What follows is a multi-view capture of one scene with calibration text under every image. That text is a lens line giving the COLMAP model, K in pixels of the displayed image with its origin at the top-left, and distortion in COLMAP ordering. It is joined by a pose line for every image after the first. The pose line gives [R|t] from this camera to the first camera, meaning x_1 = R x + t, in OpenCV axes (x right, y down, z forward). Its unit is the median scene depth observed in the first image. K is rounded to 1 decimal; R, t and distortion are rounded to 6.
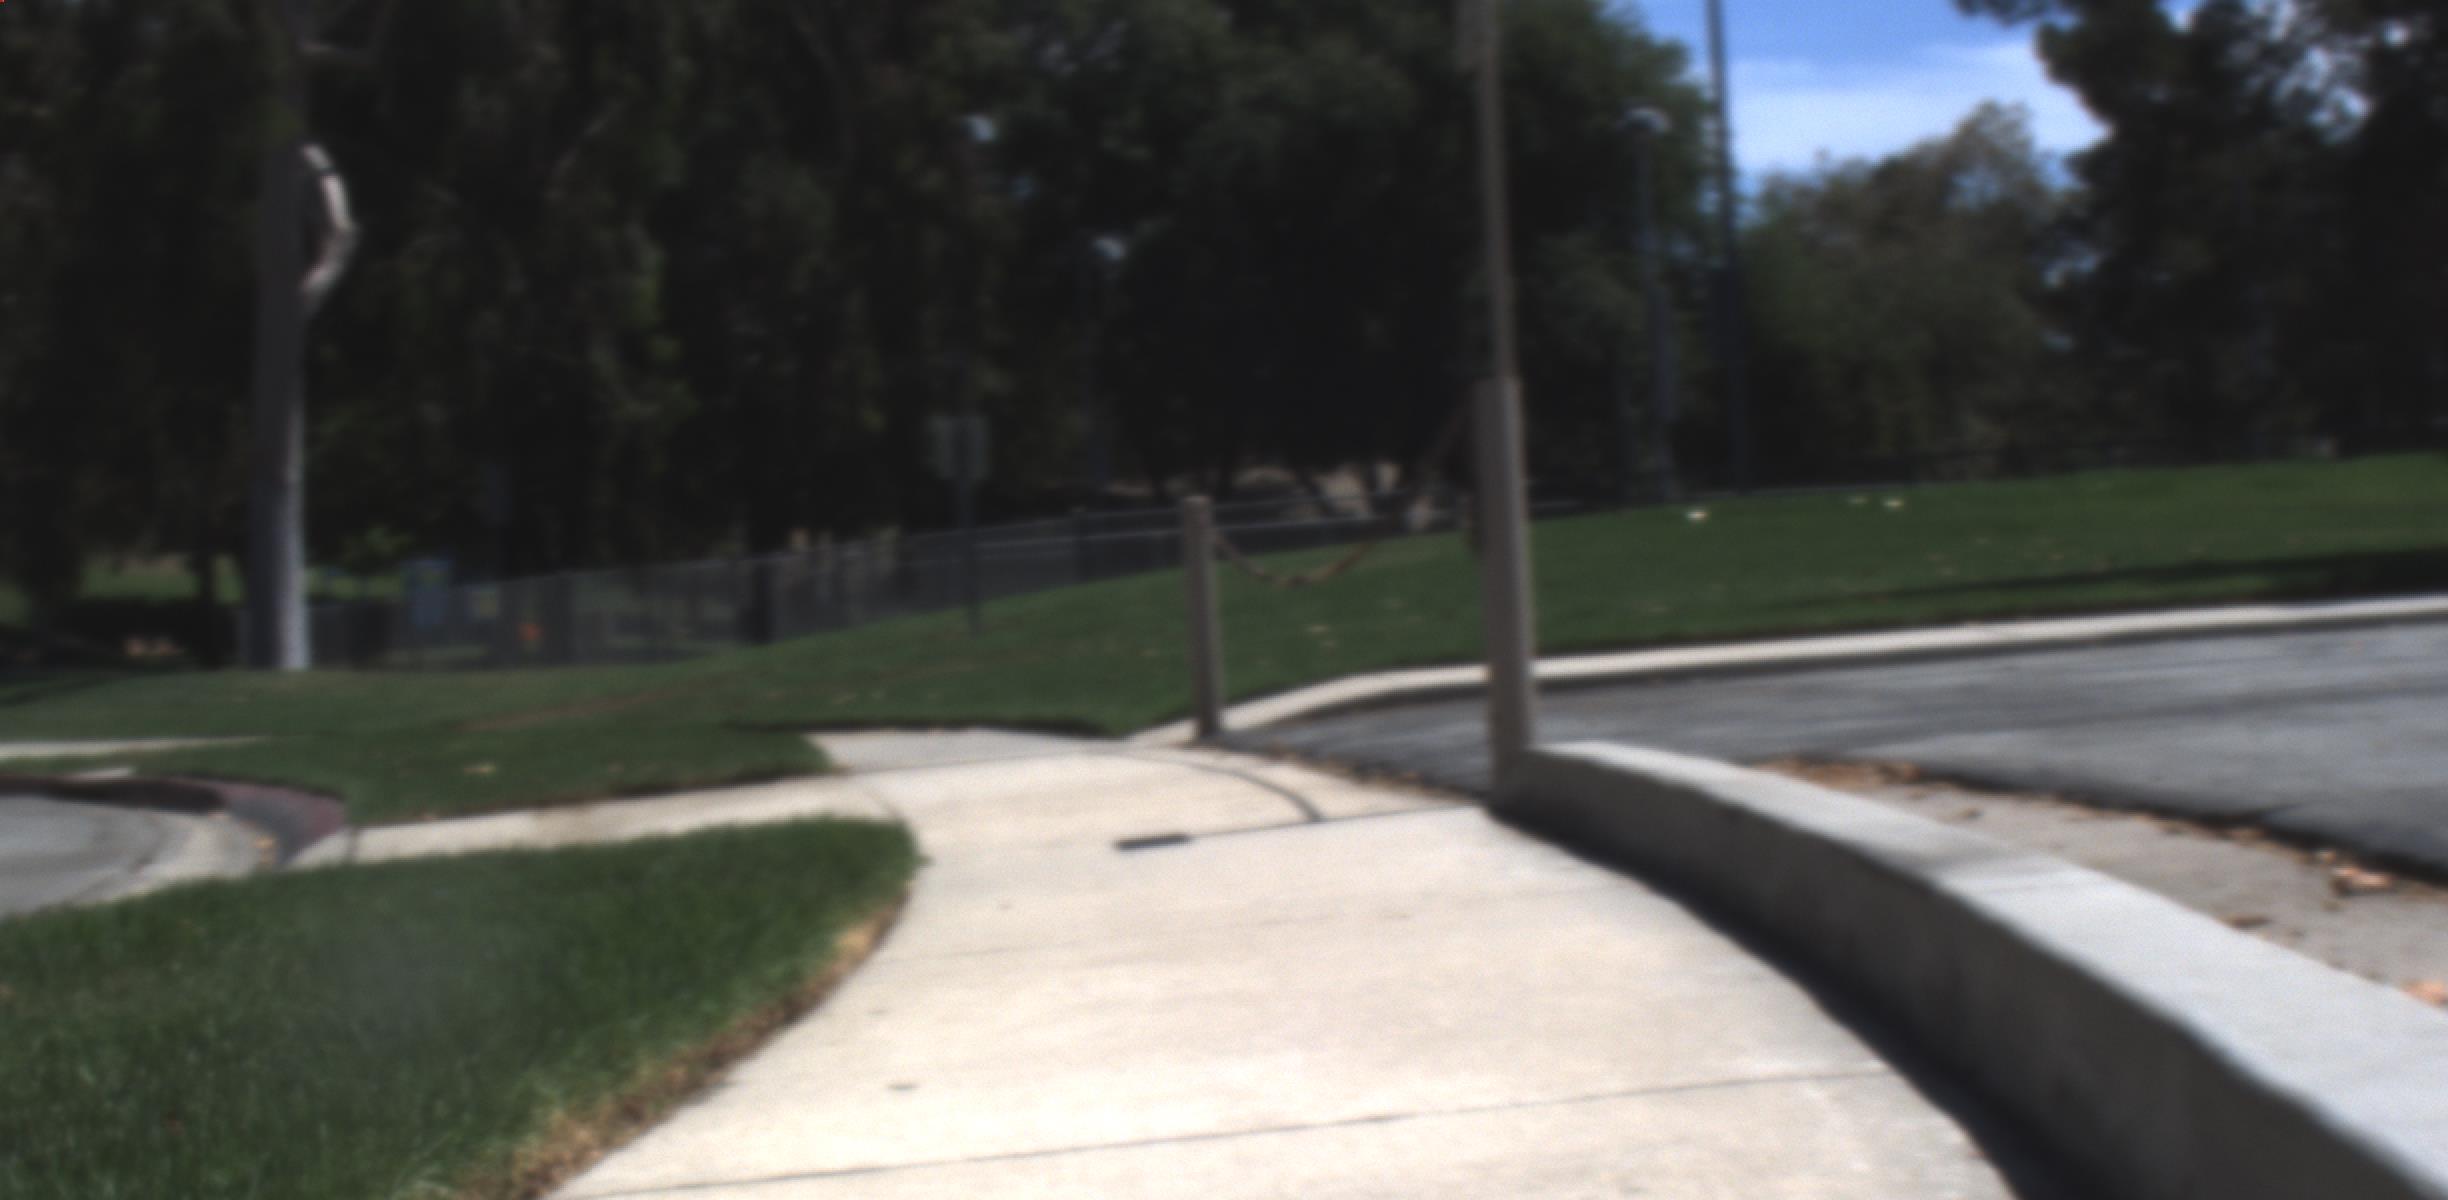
lens RADIAL K [[5133.1, 0, 1238.4], [0, 5133.1, 597.0], [0, 0, 1]] dist [-0.078026, 0.000000]
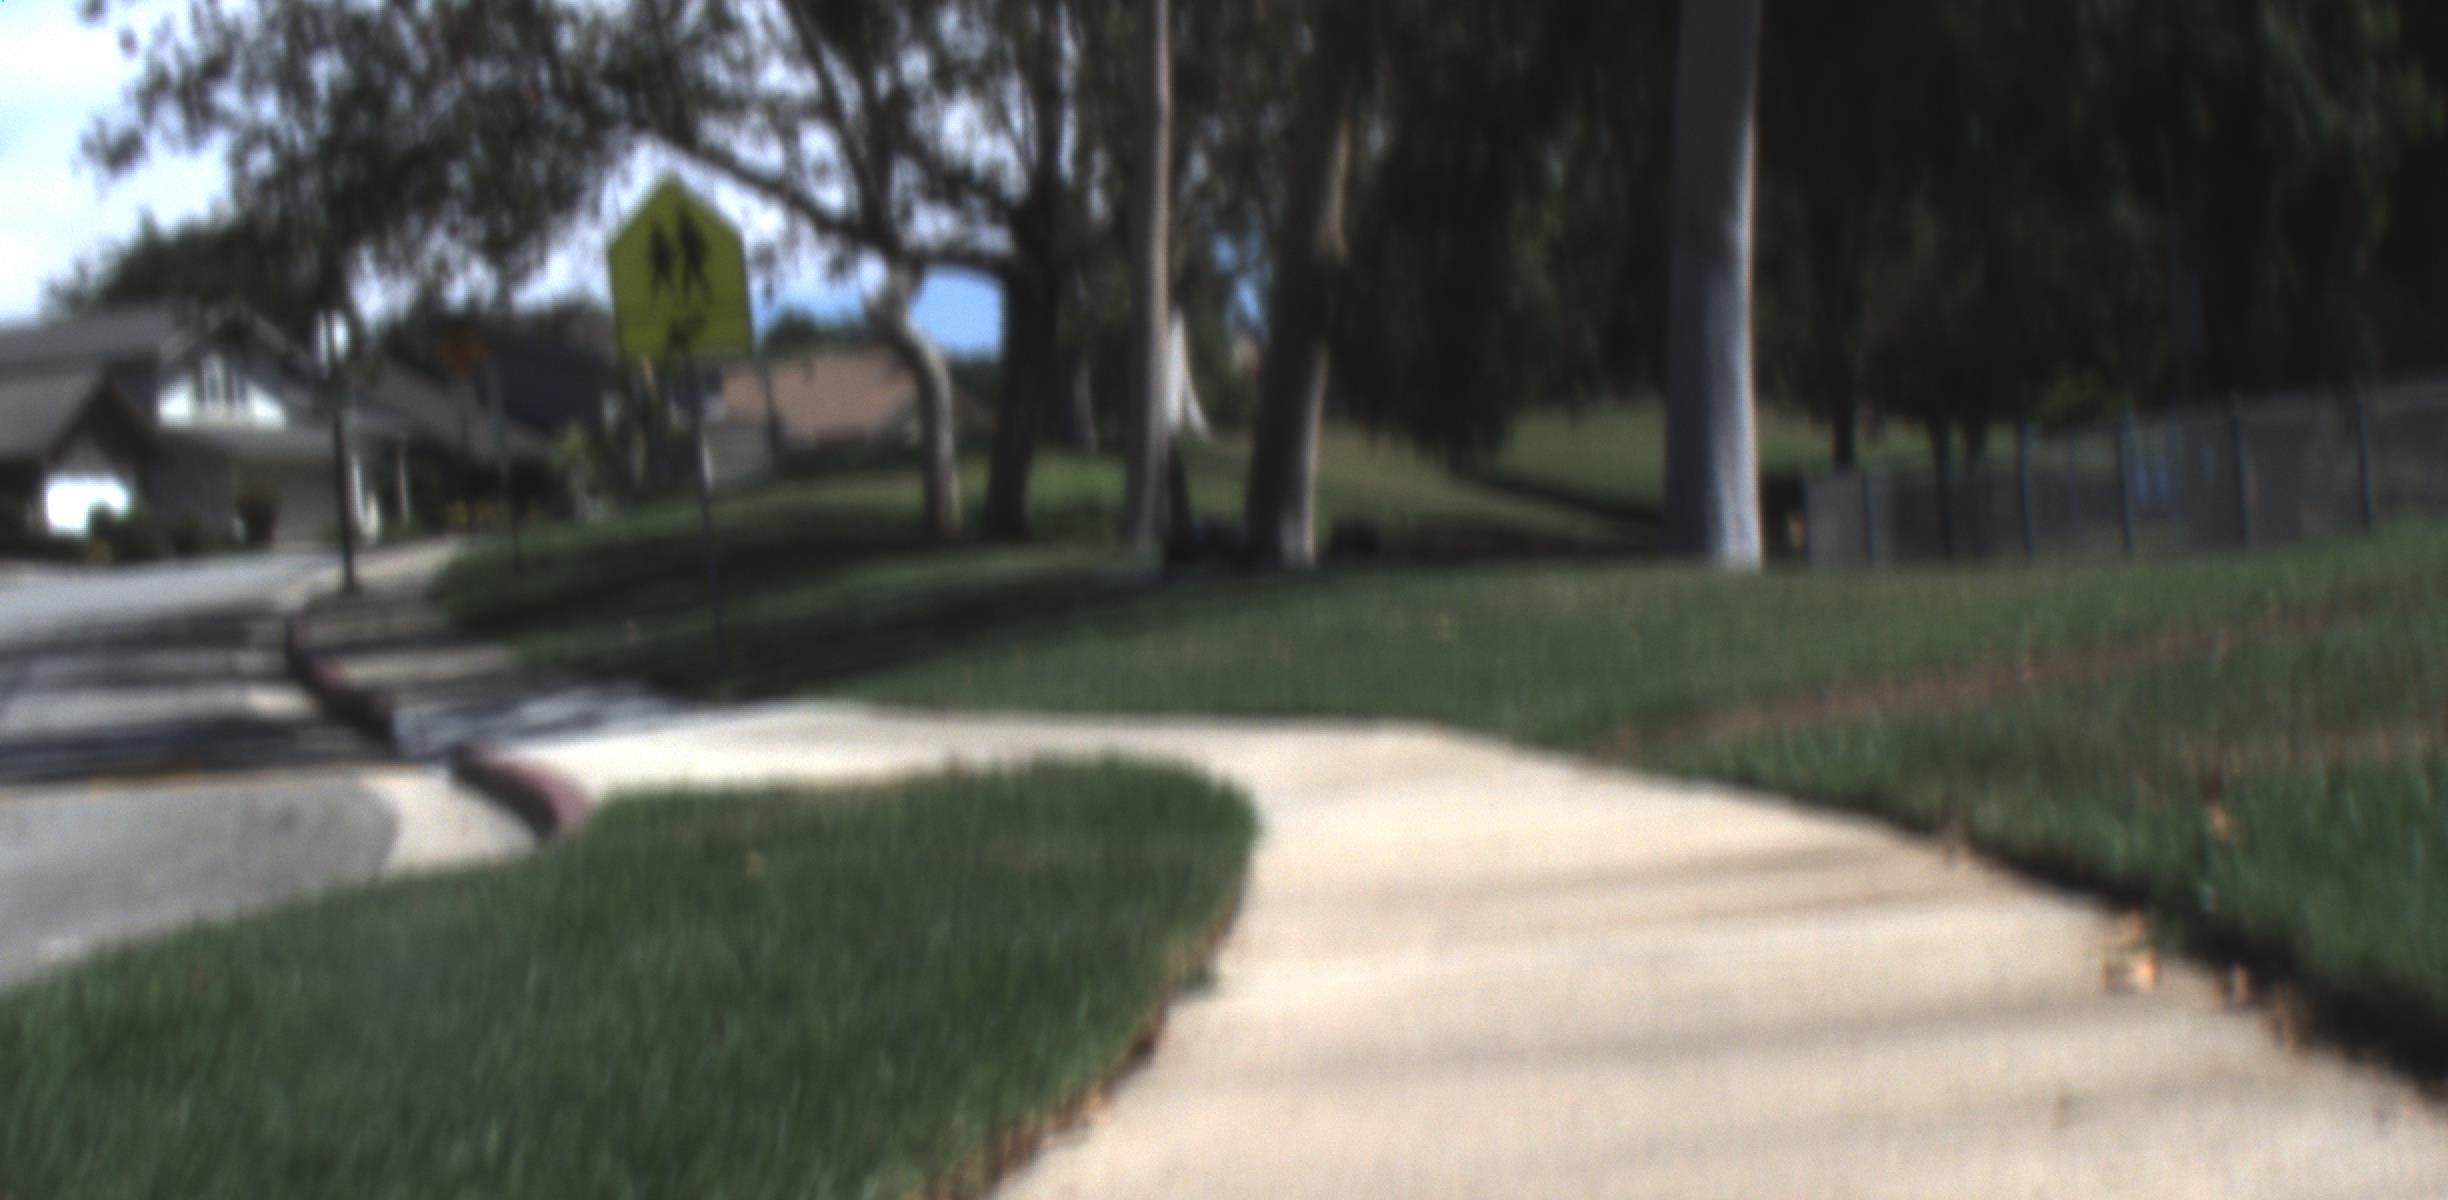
lens RADIAL K [[5133.1, 0, 1231.3], [0, 5133.1, 607.0], [0, 0, 1]] dist [-0.078026, 0.000000]
pose [[0.938236, -0.000712, -0.345995, -0.032887], [0.009115, 0.999702, 0.022662, 0.004964], [0.345875, -0.024416, 0.937963, 0.397132]]
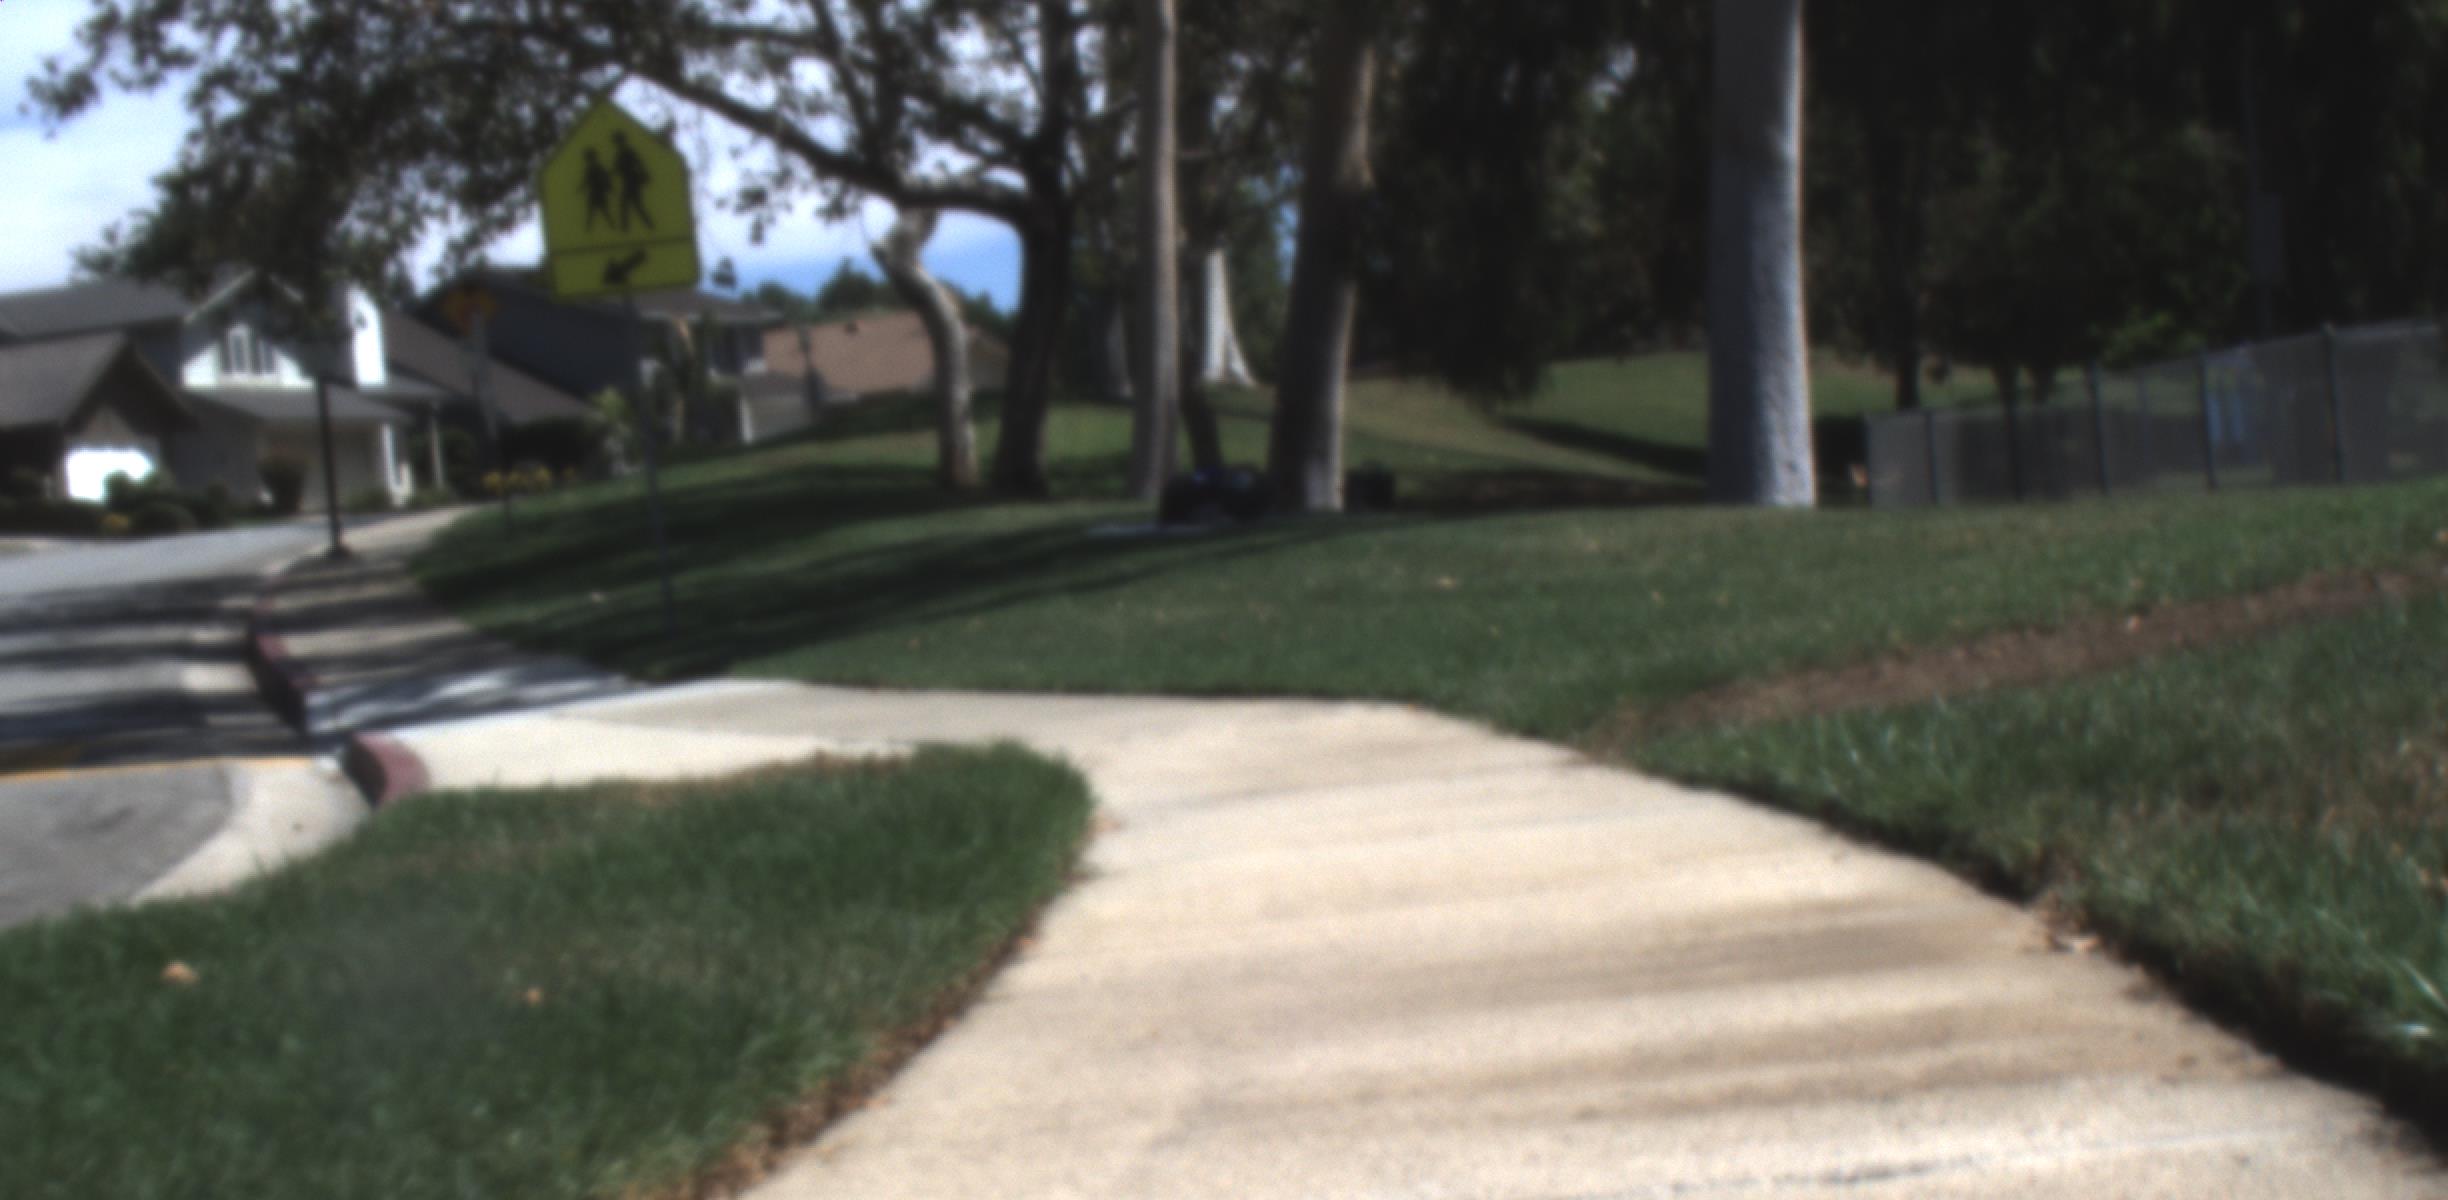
lens RADIAL K [[5133.1, 0, 1236.4], [0, 5133.1, 626.2], [0, 0, 1]] dist [-0.078026, 0.000000]
pose [[0.933963, -0.008901, -0.357258, -0.043717], [0.022809, 0.999136, 0.034735, 0.006234], [0.356640, -0.040590, 0.933360, 0.444329]]
